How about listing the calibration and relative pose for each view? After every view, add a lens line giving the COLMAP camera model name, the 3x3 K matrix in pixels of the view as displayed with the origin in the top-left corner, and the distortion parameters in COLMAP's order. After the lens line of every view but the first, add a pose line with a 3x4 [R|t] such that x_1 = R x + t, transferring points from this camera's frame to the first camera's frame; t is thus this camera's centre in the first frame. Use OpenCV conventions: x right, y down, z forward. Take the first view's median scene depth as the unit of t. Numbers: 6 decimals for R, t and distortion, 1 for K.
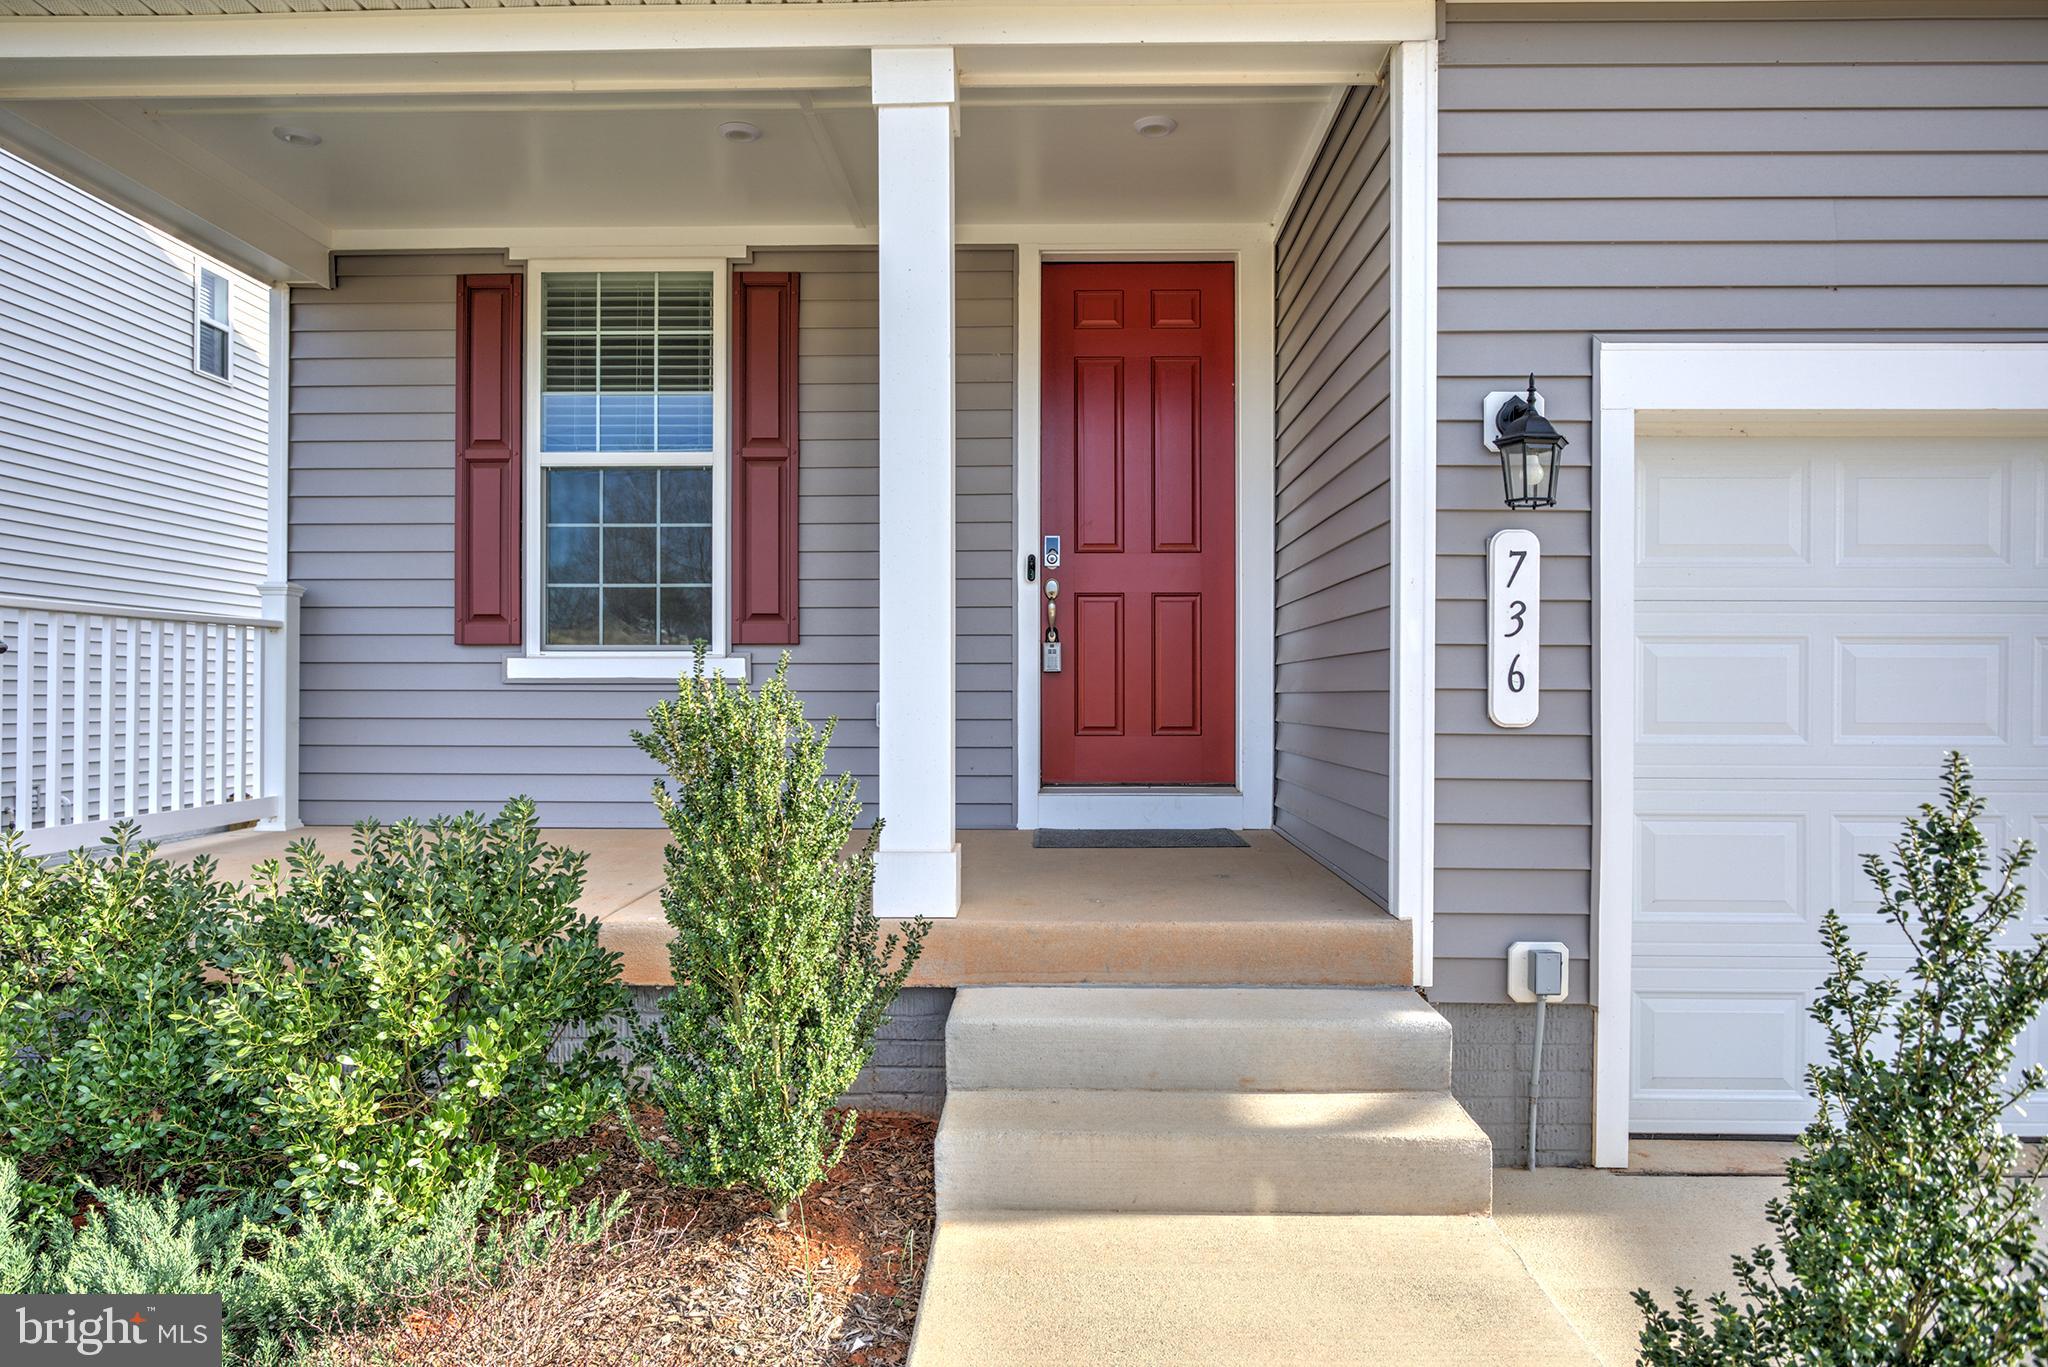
lens RADIAL K [[1427.0, 0, 1057.1], [0, 1427.0, 682.2], [0, 0, 1]] dist [-0.009523, 0.000639]
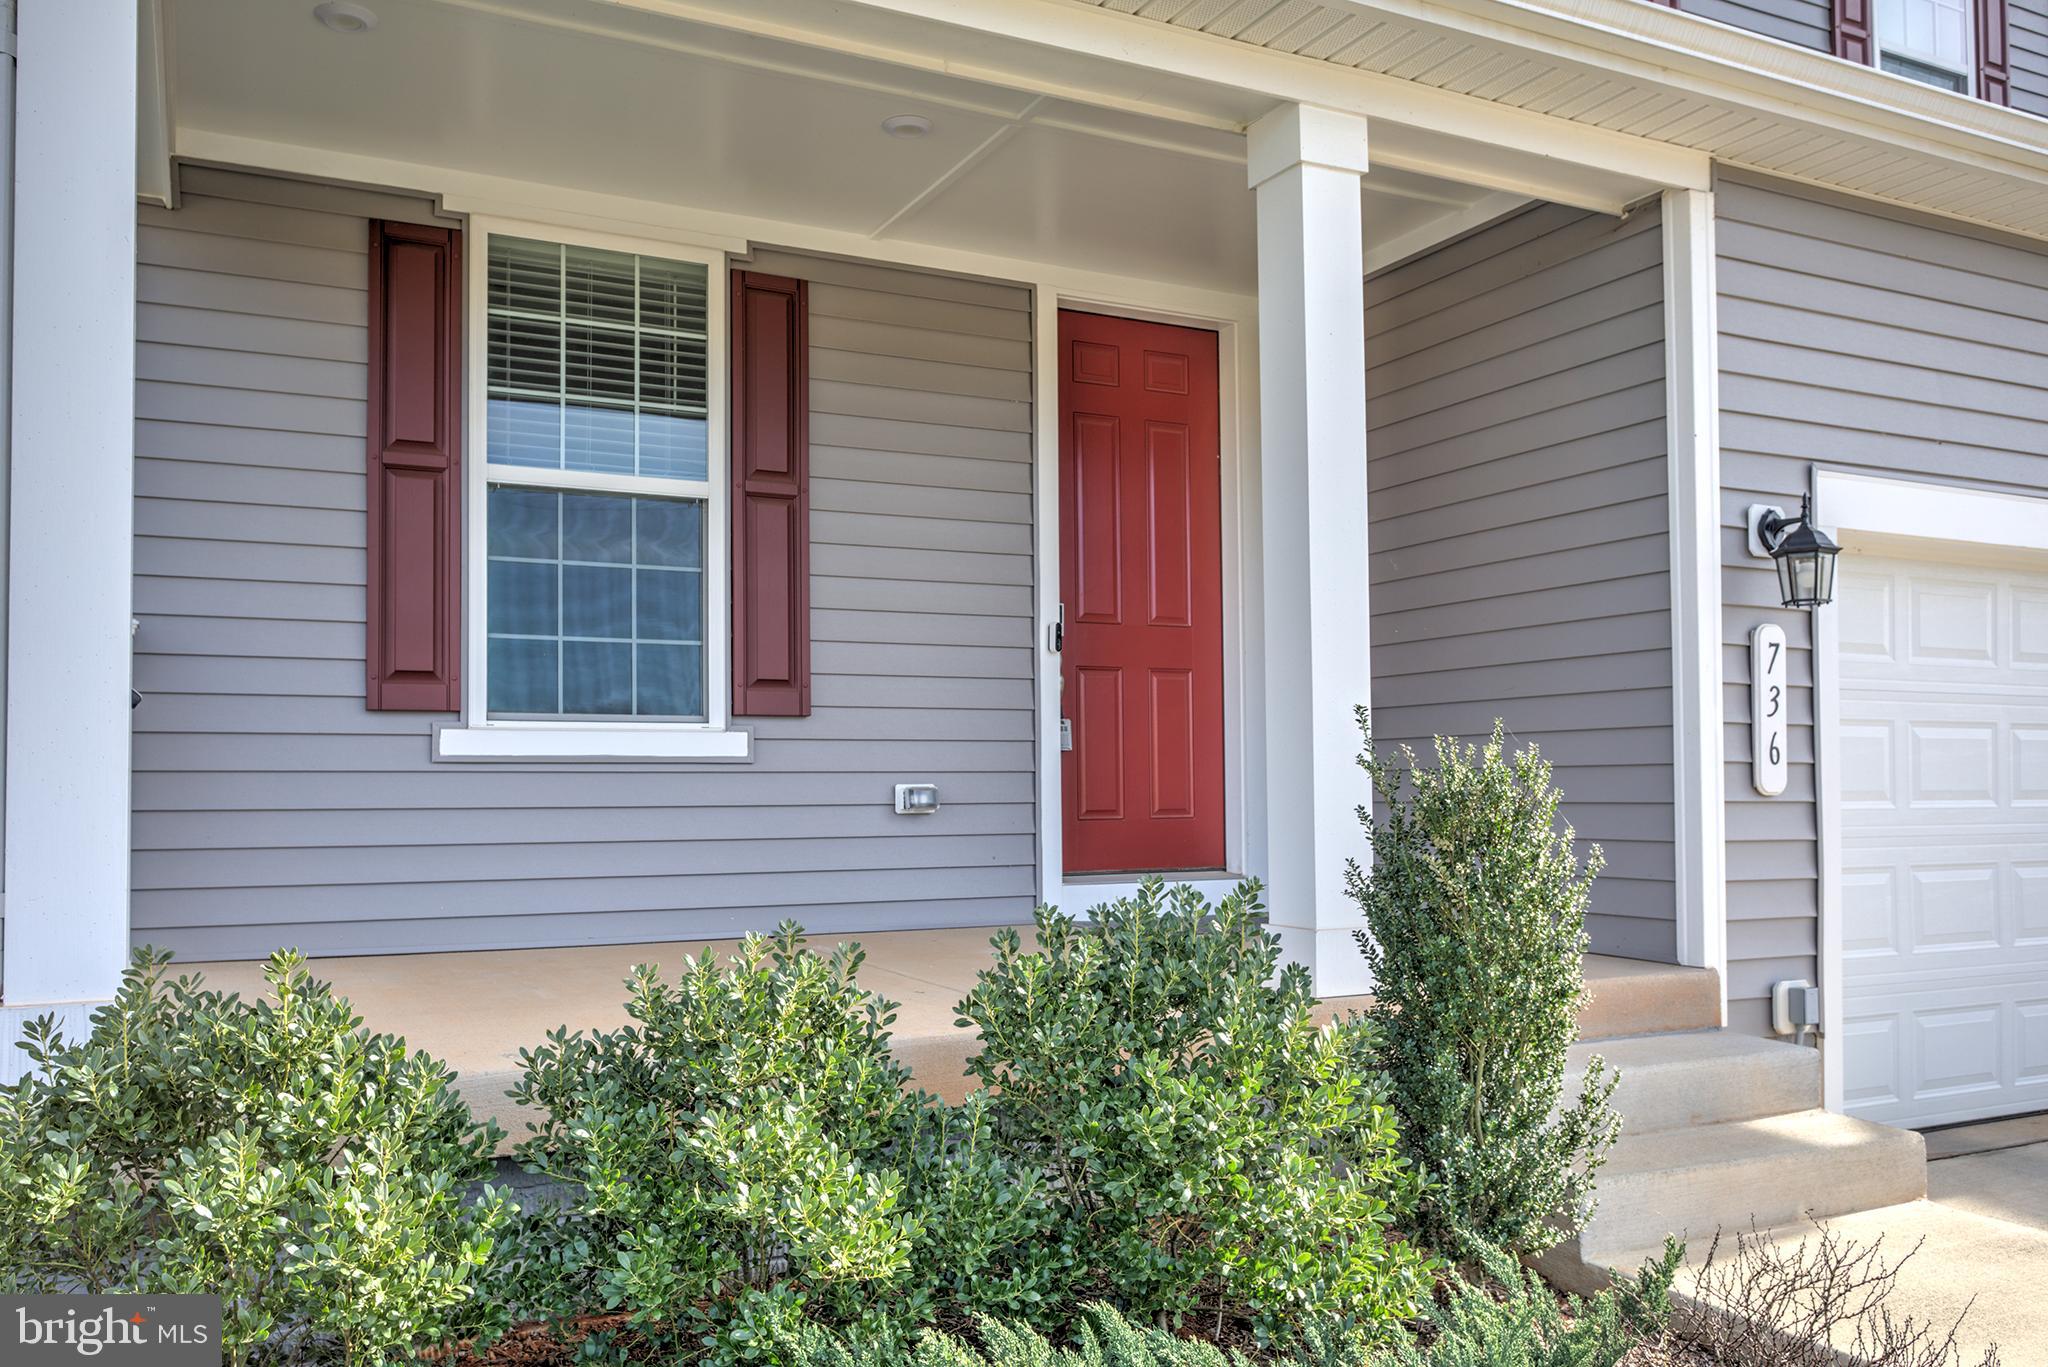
lens RADIAL K [[1666.6, 0, 1075.6], [0, 1666.6, 721.5], [0, 0, 1]] dist [0.002333, 0.002351]
pose [[0.874724, 0.013161, 0.484443, -0.748995], [0.002895, 0.999471, -0.032380, 0.012819], [-0.484613, 0.029726, 0.874223, 0.083207]]
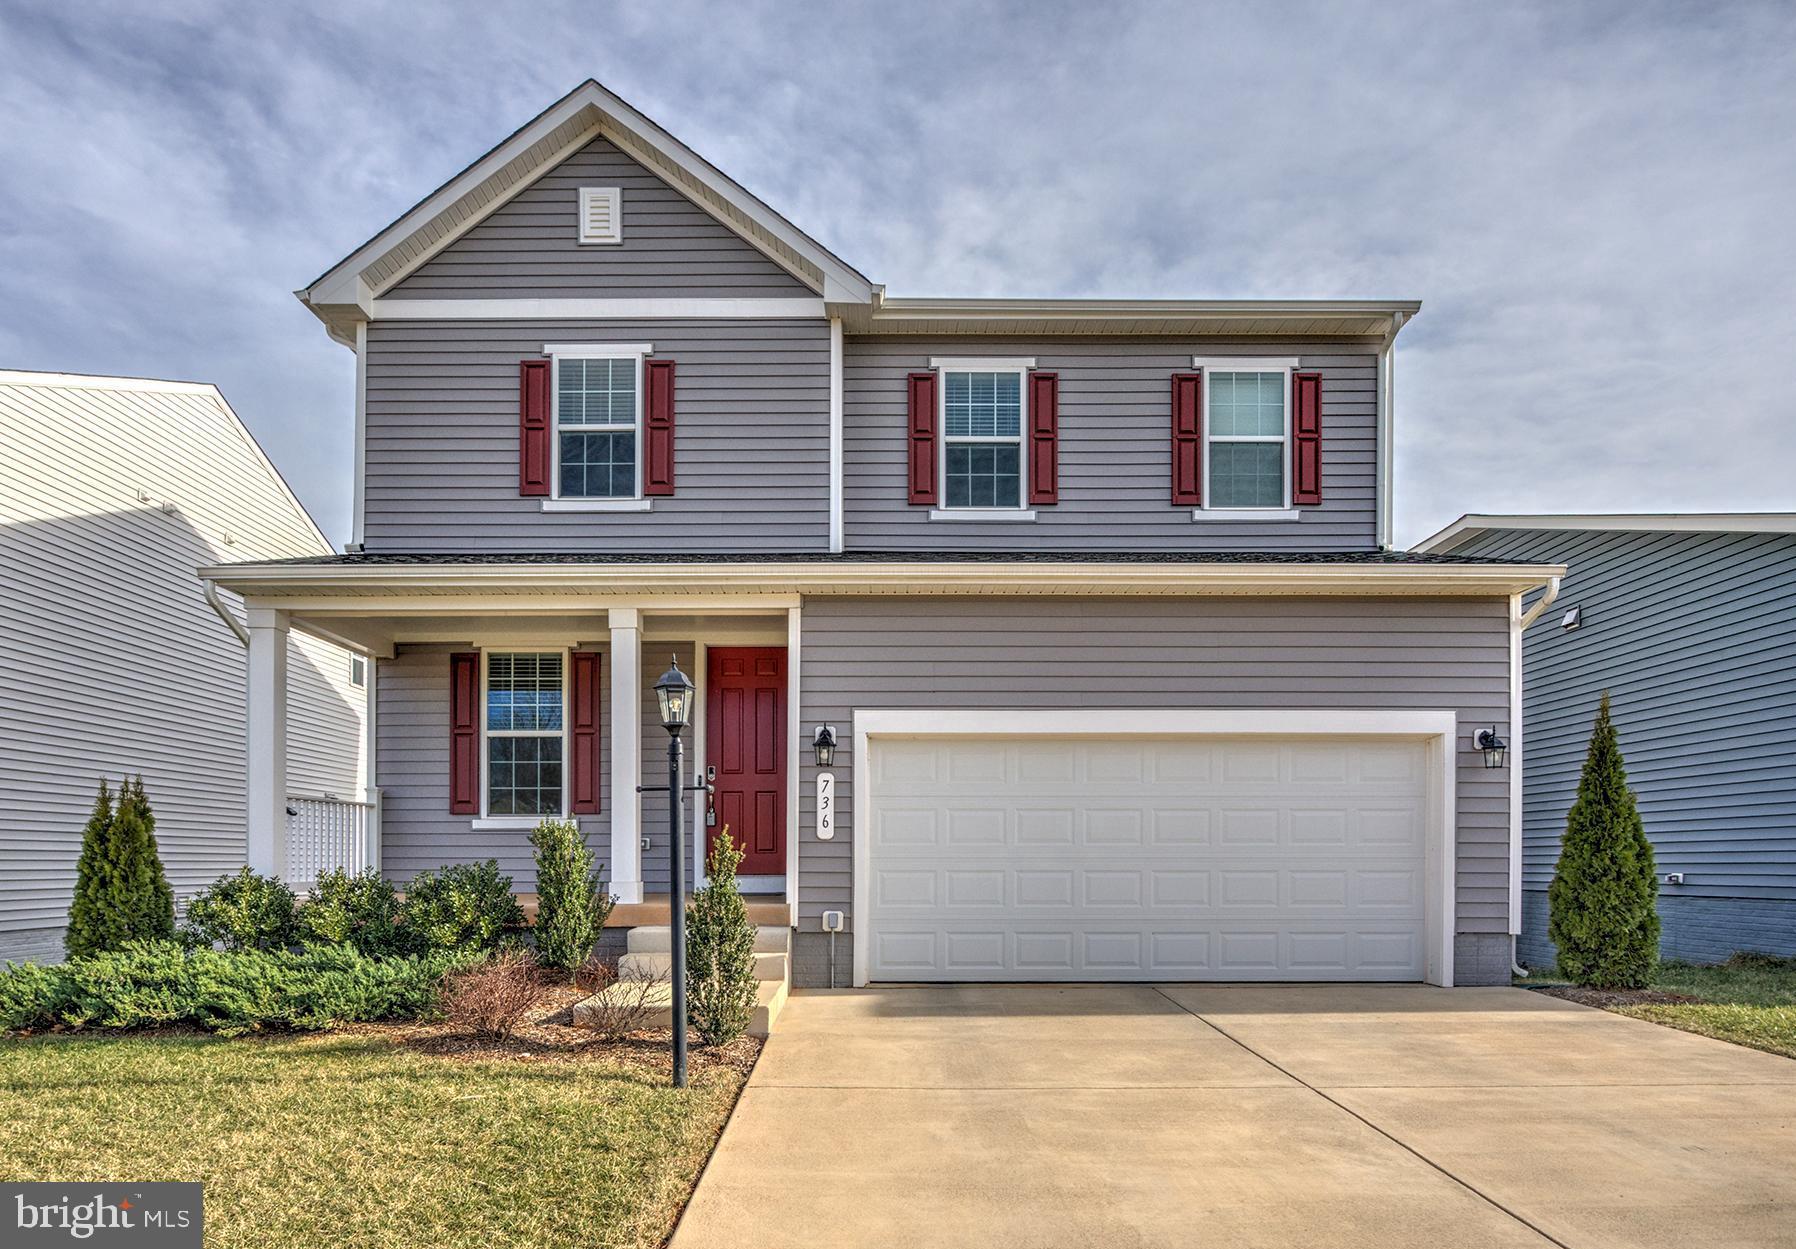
lens RADIAL K [[1148.2, 0, 910.8], [0, 1148.2, 864.3], [0, 0, 1]] dist [-0.012829, -0.006796]
pose [[0.999540, -0.001955, 0.030261, 0.386351], [0.001604, 0.999931, 0.011634, 0.050885], [-0.030282, -0.011580, 0.999474, -1.270631]]
